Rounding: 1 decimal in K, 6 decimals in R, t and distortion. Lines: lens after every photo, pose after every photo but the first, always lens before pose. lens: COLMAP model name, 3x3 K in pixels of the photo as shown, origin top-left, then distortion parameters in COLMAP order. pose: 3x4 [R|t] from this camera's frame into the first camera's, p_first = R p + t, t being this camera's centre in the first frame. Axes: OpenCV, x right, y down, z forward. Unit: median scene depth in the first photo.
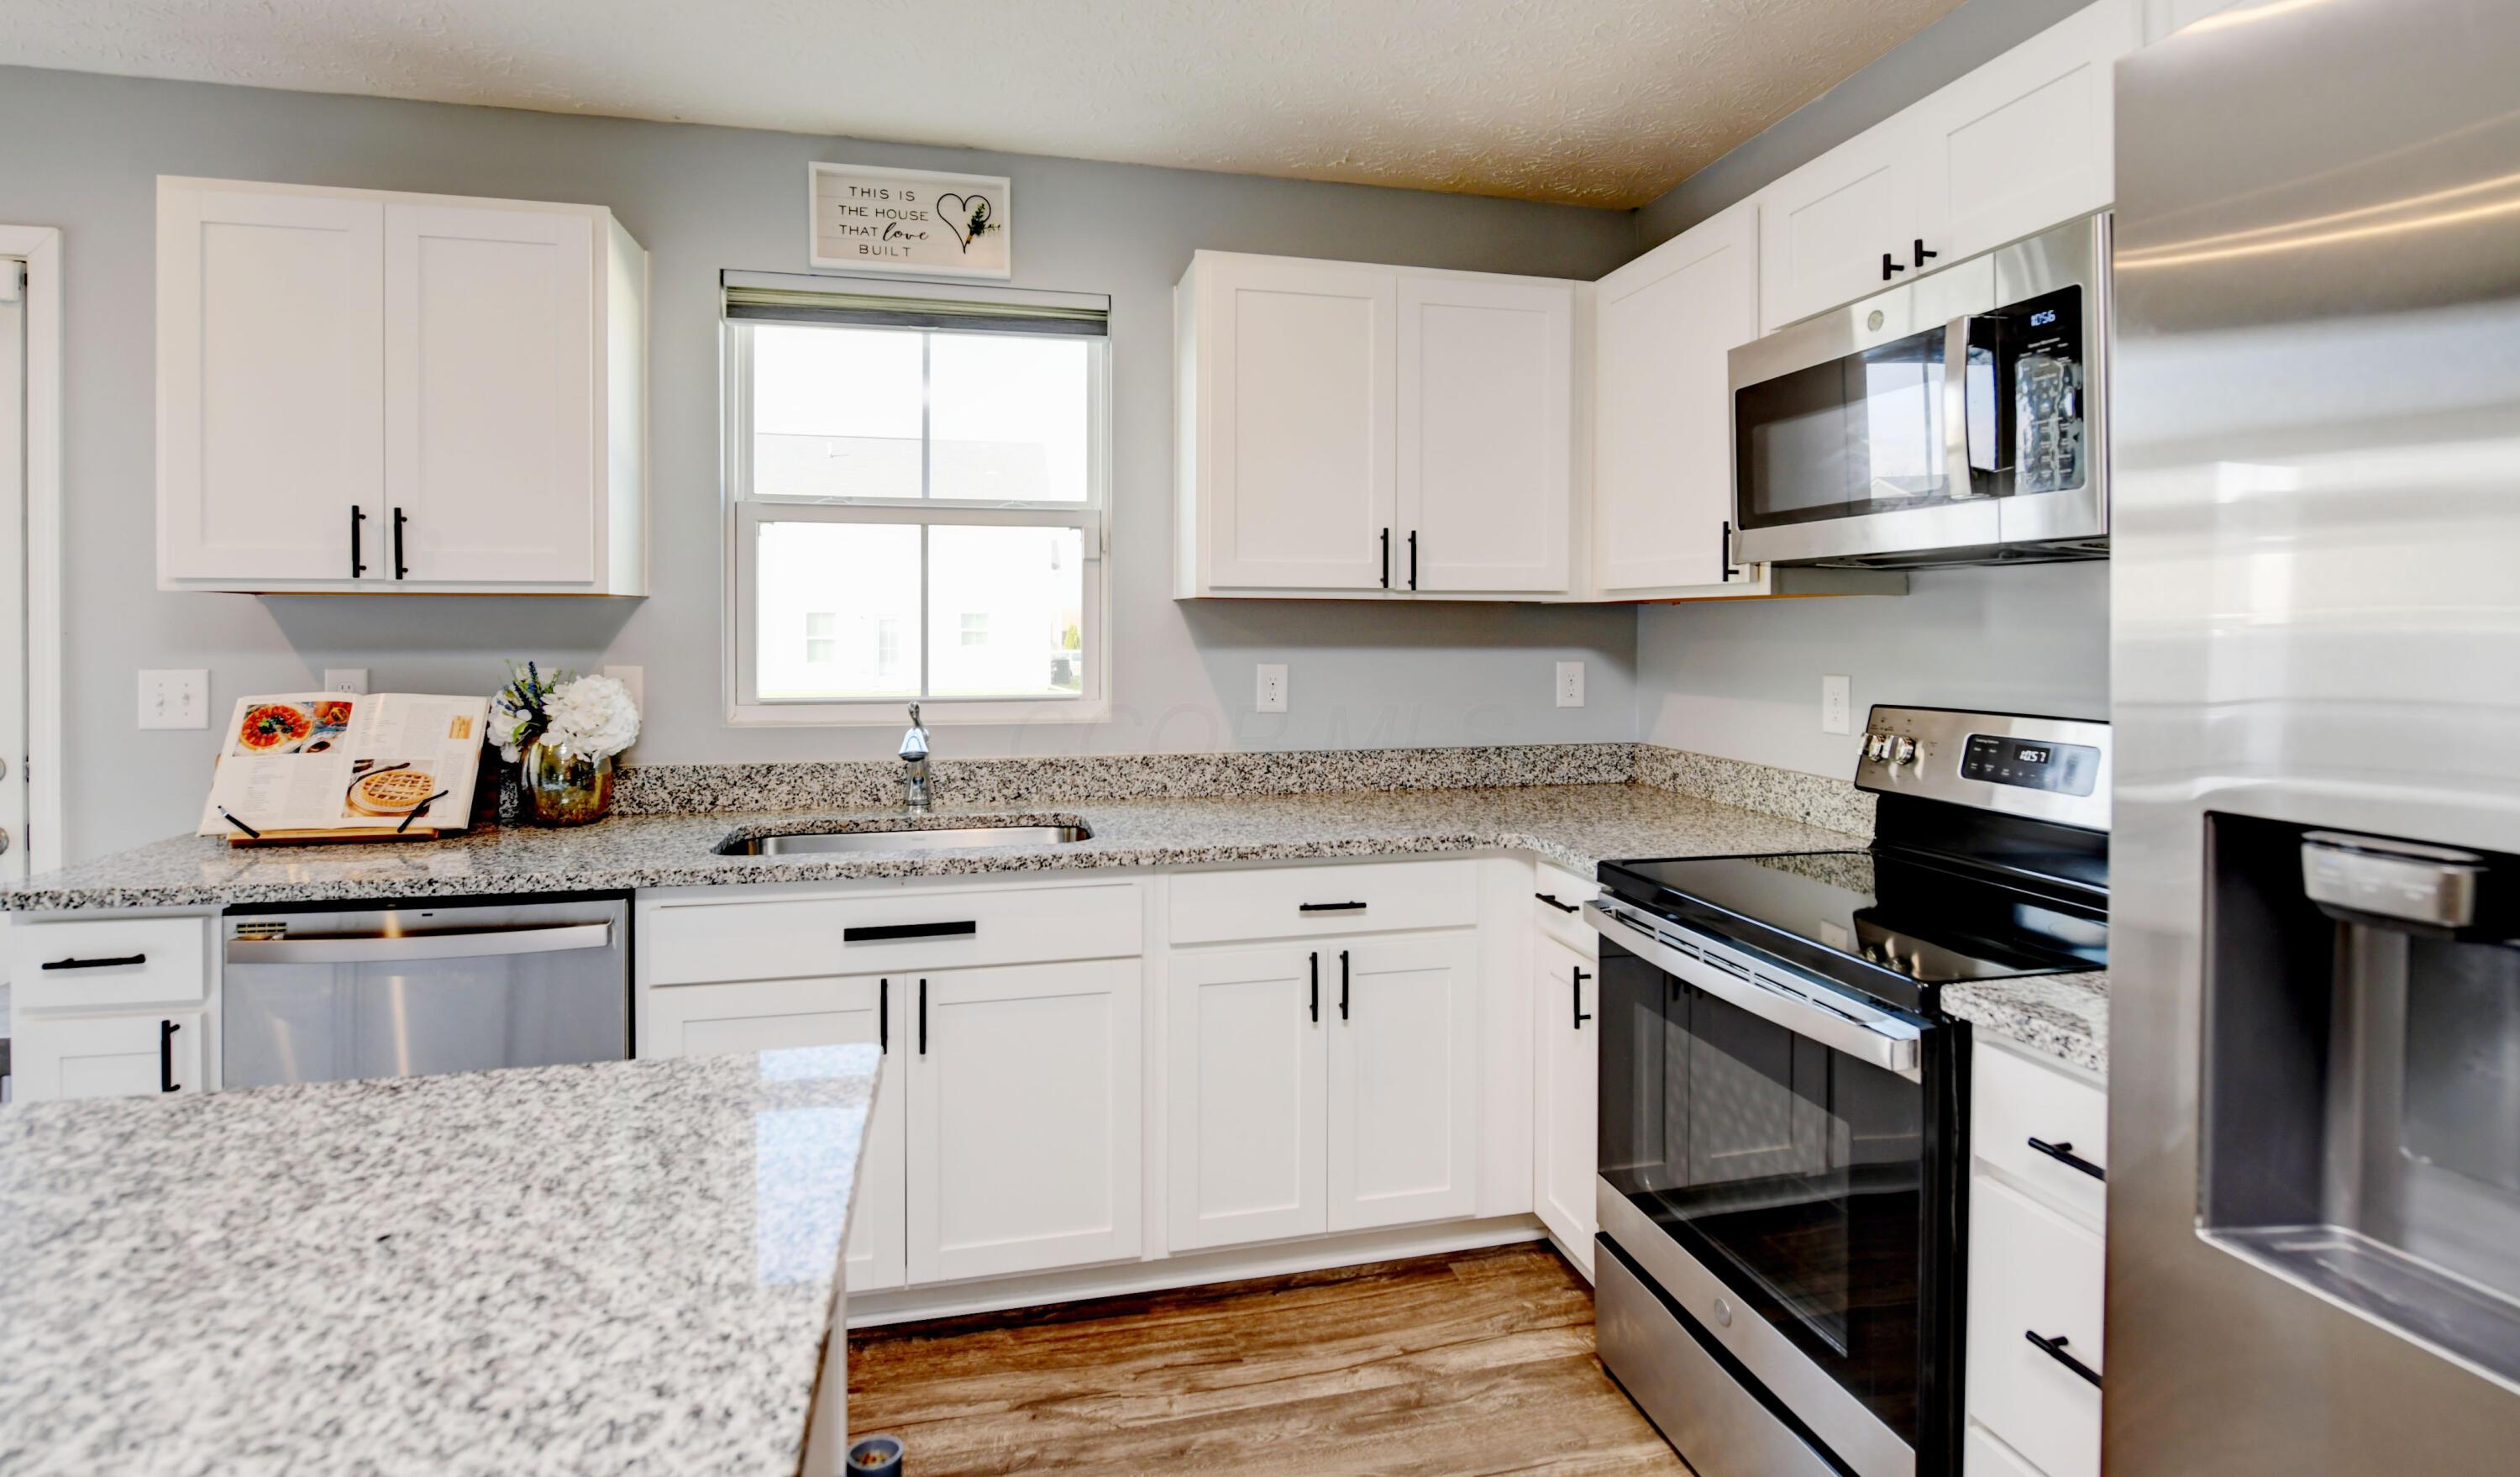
lens RADIAL K [[1176.7, 0, 1263.8], [0, 1176.7, 631.3], [0, 0, 1]] dist [-0.000626, 0.000046]
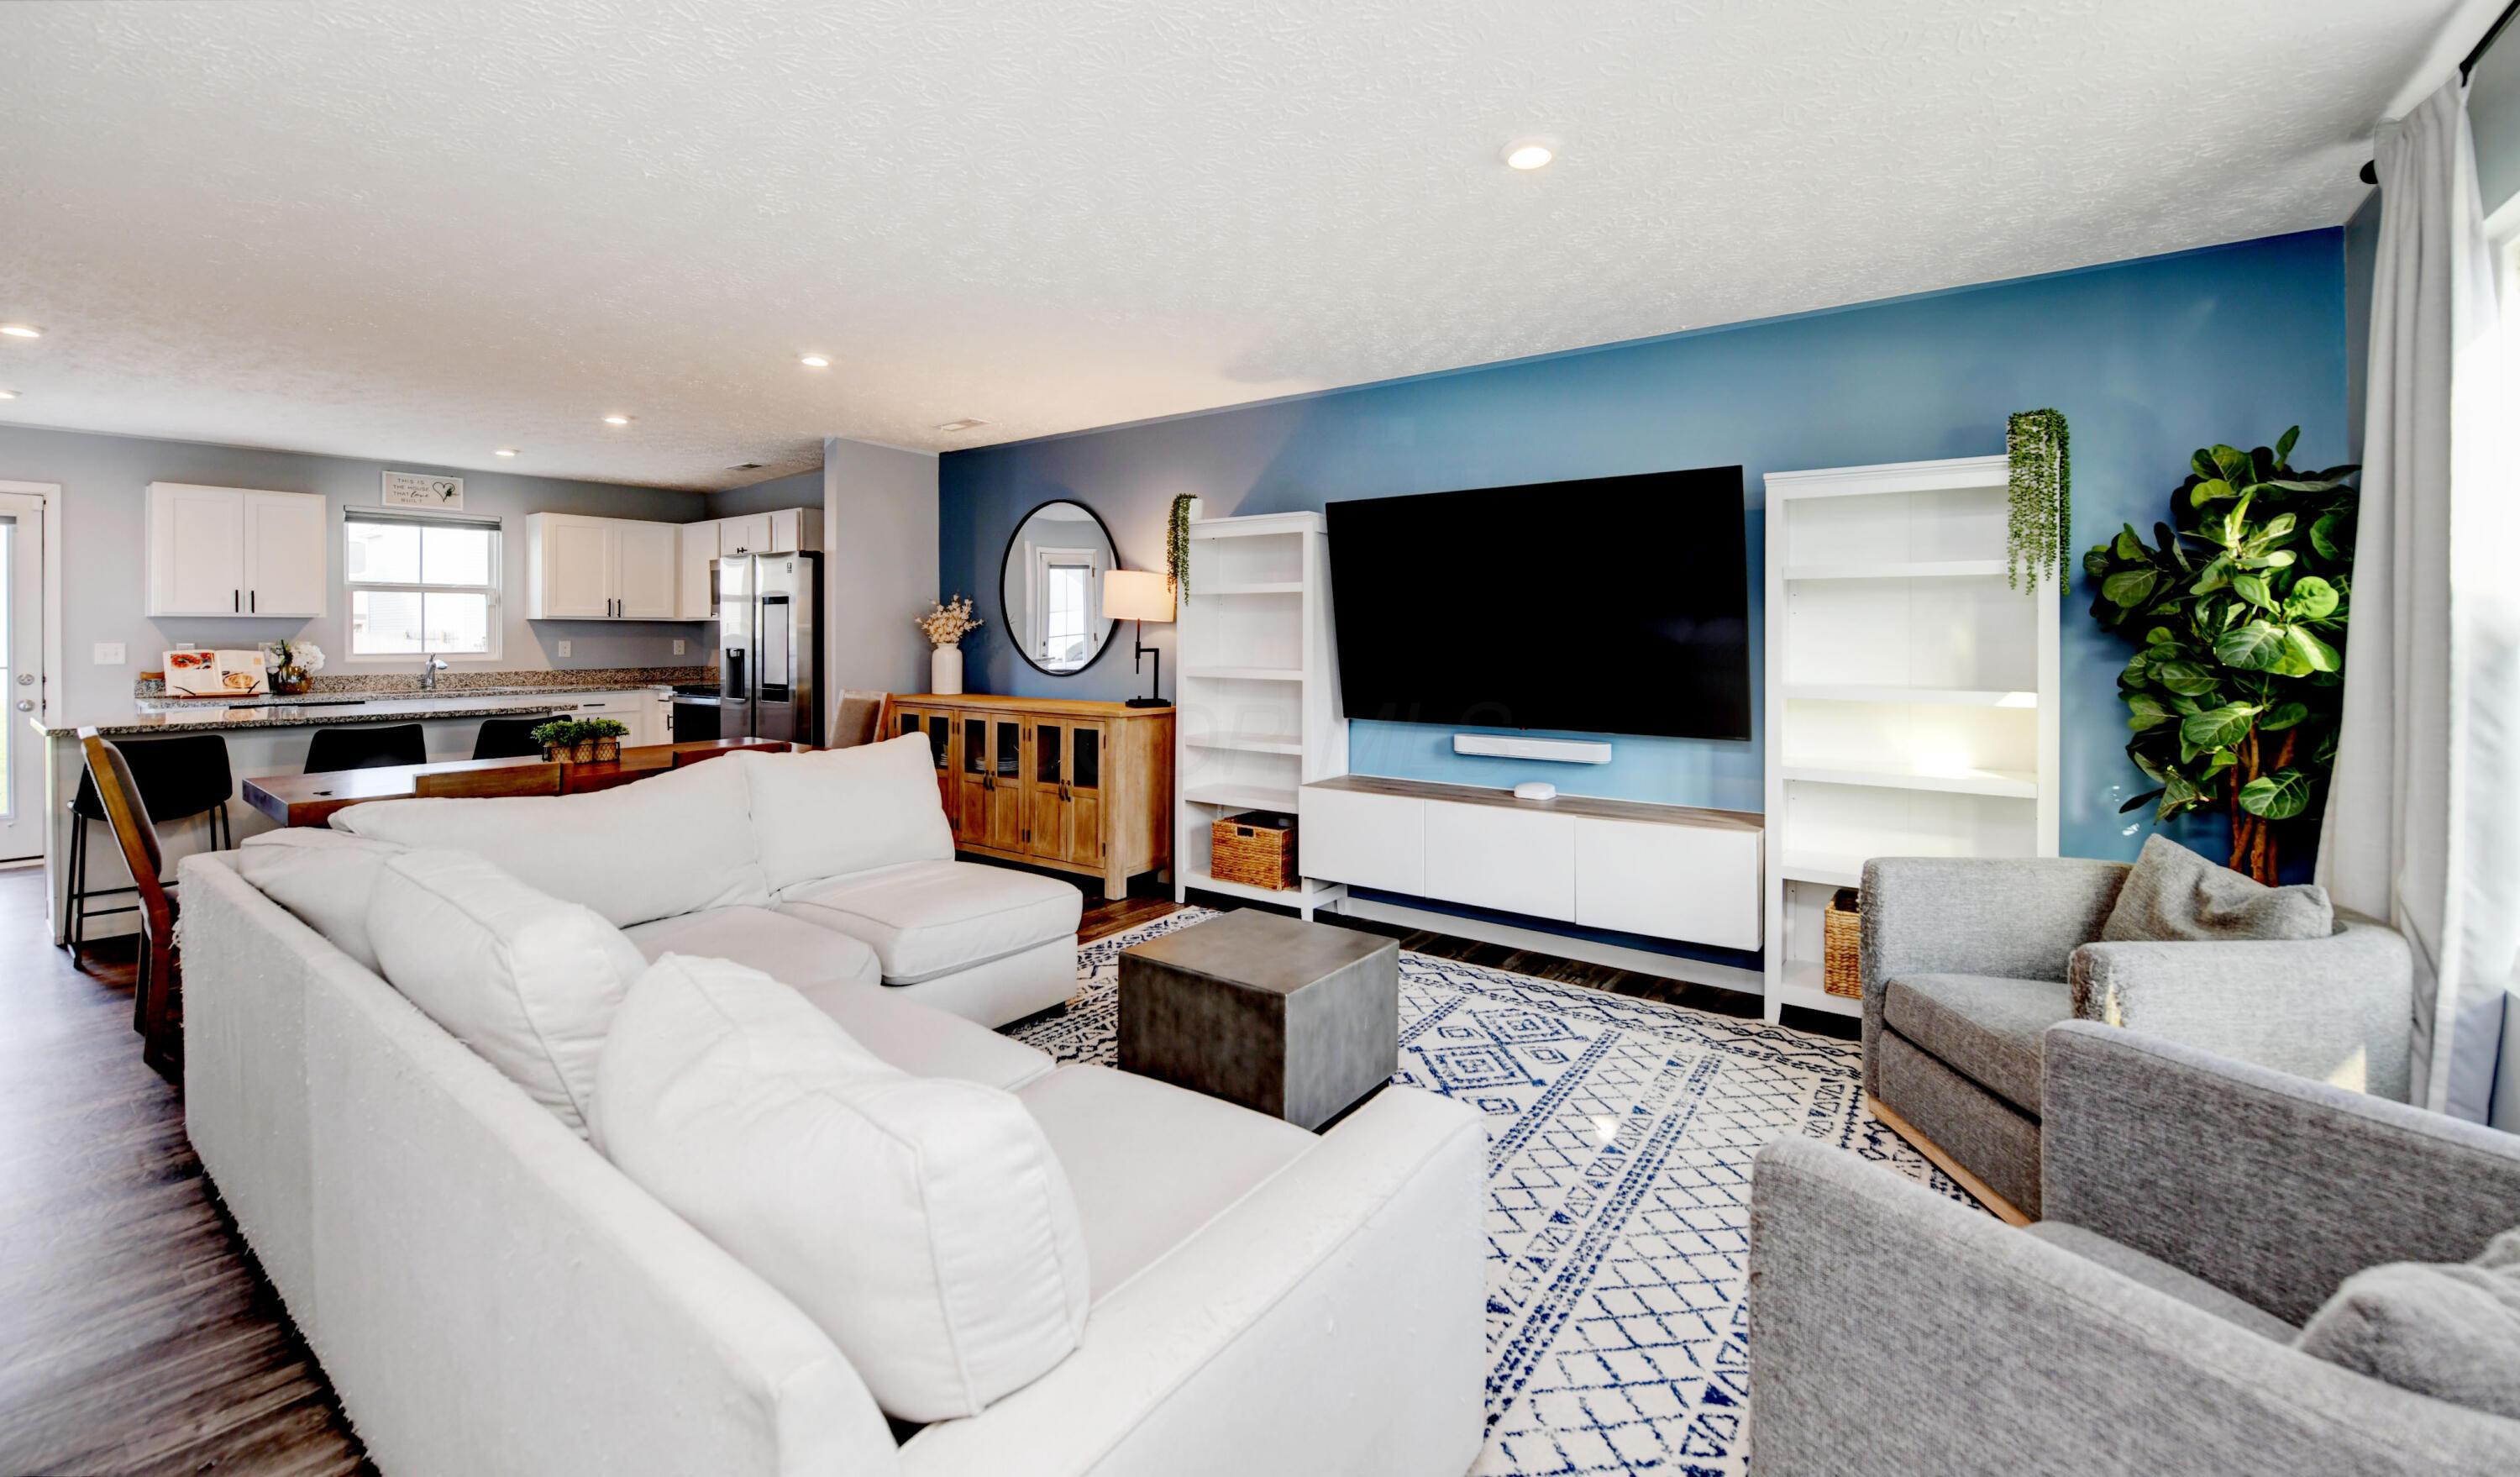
lens RADIAL K [[1030.1, 0, 1209.0], [0, 1030.1, 650.2], [0, 0, 1]] dist [0.022751, -0.000001]
pose [[0.783395, -0.011039, 0.621426, -0.439997], [0.000906, 0.999861, 0.016620, 0.010956], [-0.621524, -0.012457, 0.783296, -2.616765]]
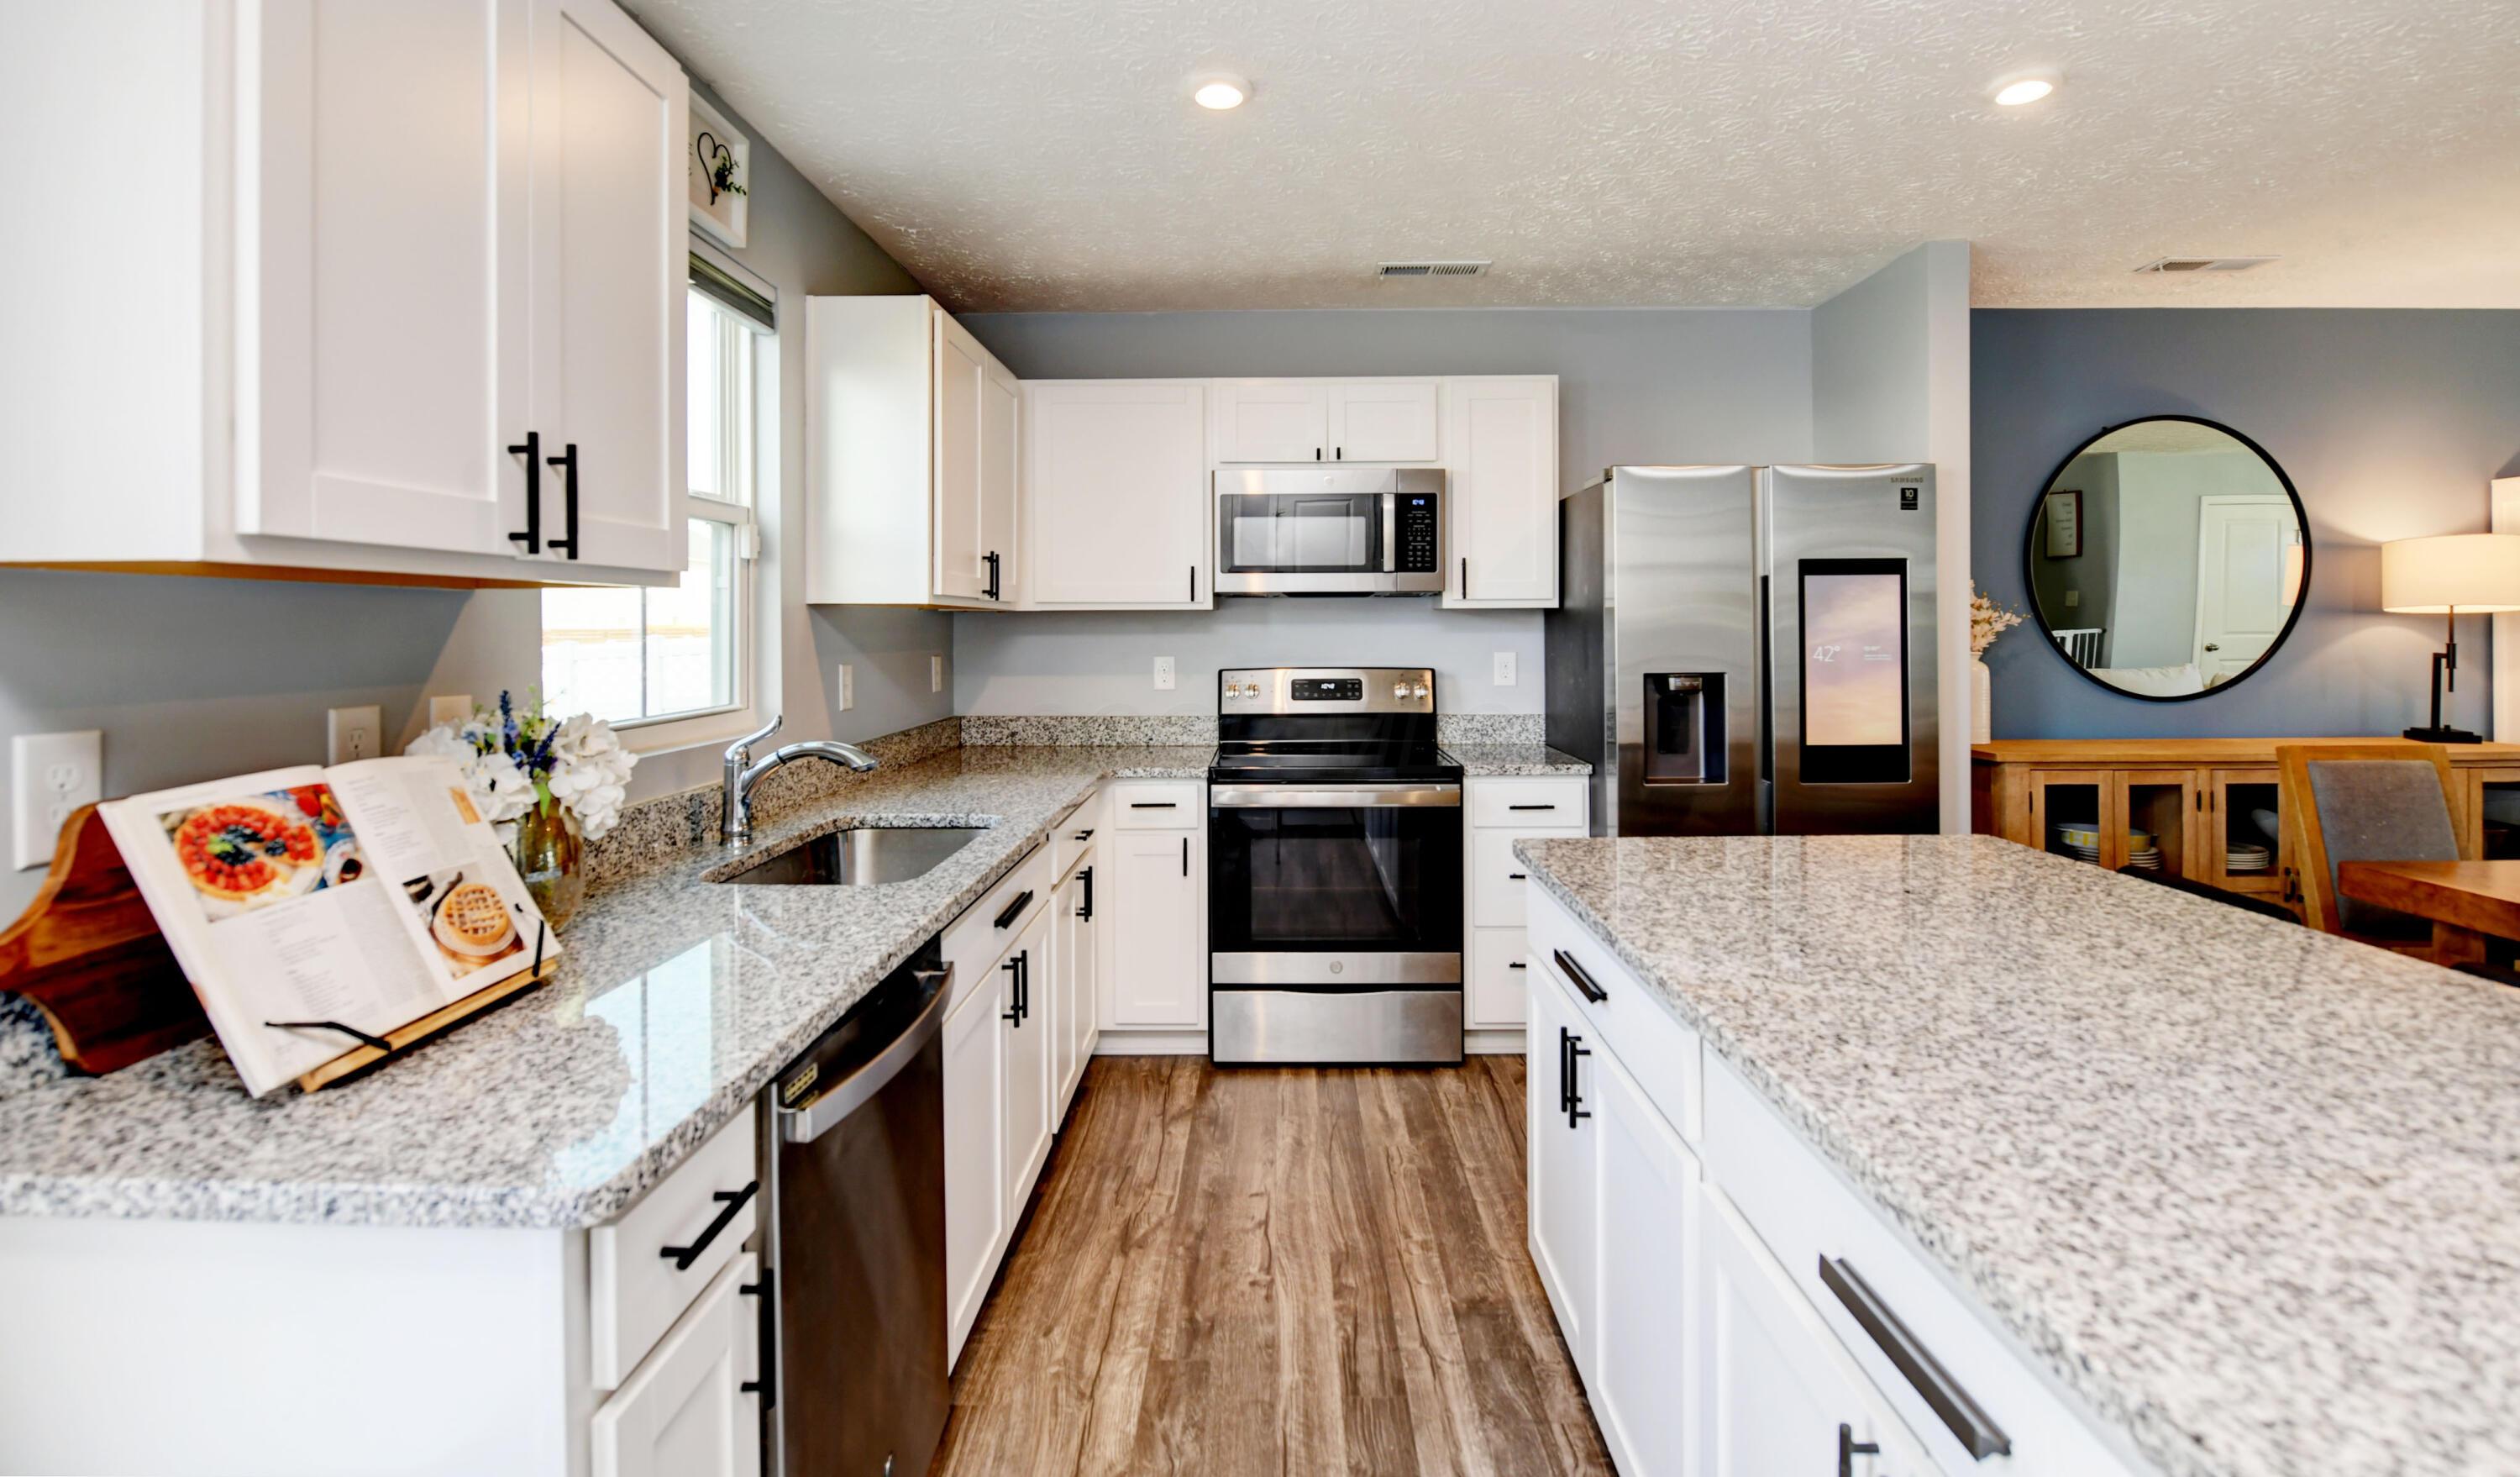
lens RADIAL K [[1133.3, 0, 1261.7], [0, 1133.3, 626.3], [0, 0, 1]] dist [-0.000012, 0.000049]
pose [[0.257546, -0.002477, 0.966263, -1.127319], [0.009156, 0.999958, 0.000123, -0.005458], [-0.966223, 0.008815, 0.257558, 0.457992]]
